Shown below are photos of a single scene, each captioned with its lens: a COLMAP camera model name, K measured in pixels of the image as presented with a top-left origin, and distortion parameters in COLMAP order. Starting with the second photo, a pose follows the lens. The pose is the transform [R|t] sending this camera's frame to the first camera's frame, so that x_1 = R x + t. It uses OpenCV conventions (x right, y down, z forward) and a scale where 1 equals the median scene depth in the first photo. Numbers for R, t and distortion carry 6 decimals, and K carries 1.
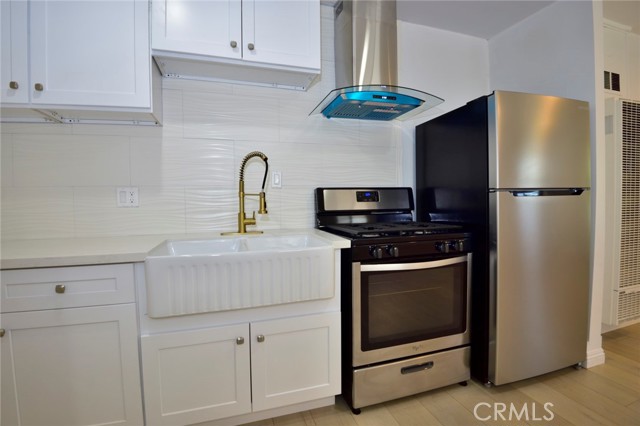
lens RADIAL K [[291.8, 0, 317.9], [0, 291.8, 210.0], [0, 0, 1]] dist [-0.028878, -0.007944]
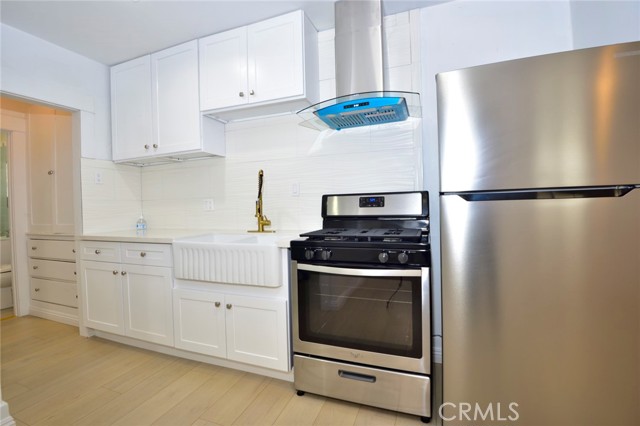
lens RADIAL K [[291.8, 0, 319.7], [0, 291.8, 210.5], [0, 0, 1]] dist [-0.028878, -0.007944]
pose [[0.790420, 0.005625, -0.612540, 0.825717], [-0.009957, 0.999944, -0.003666, -0.014948], [0.612485, 0.008997, 0.790431, 0.129417]]
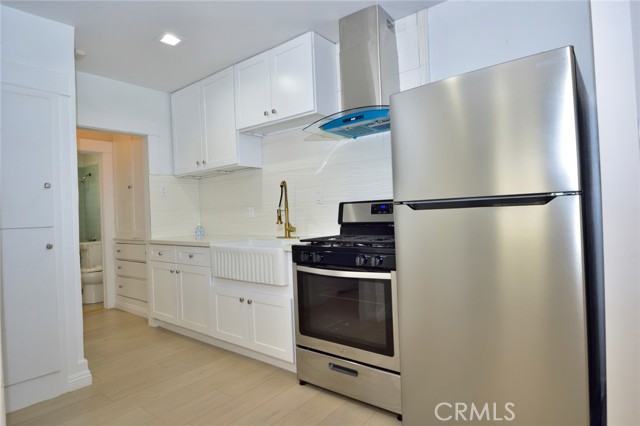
lens RADIAL K [[351.9, 0, 322.9], [0, 351.9, 209.5], [0, 0, 1]] dist [-0.012520, 0.000507]
pose [[0.573475, -0.013075, -0.819118, 1.352307], [0.001681, 0.999889, -0.014783, -0.033487], [0.819221, 0.007100, 0.573434, 0.171474]]
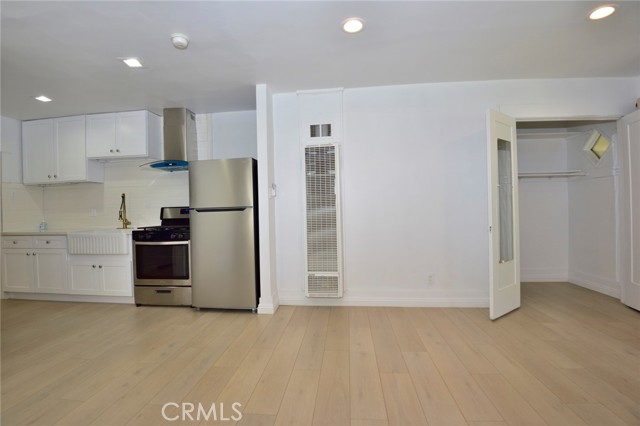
lens RADIAL K [[291.8, 0, 318.2], [0, 291.8, 209.5], [0, 0, 1]] dist [-0.028878, -0.007944]
pose [[0.920116, -0.006488, -0.391591, 2.207418], [-0.003128, 0.999709, -0.023913, -0.020009], [0.391633, 0.023228, 0.919828, -0.533669]]
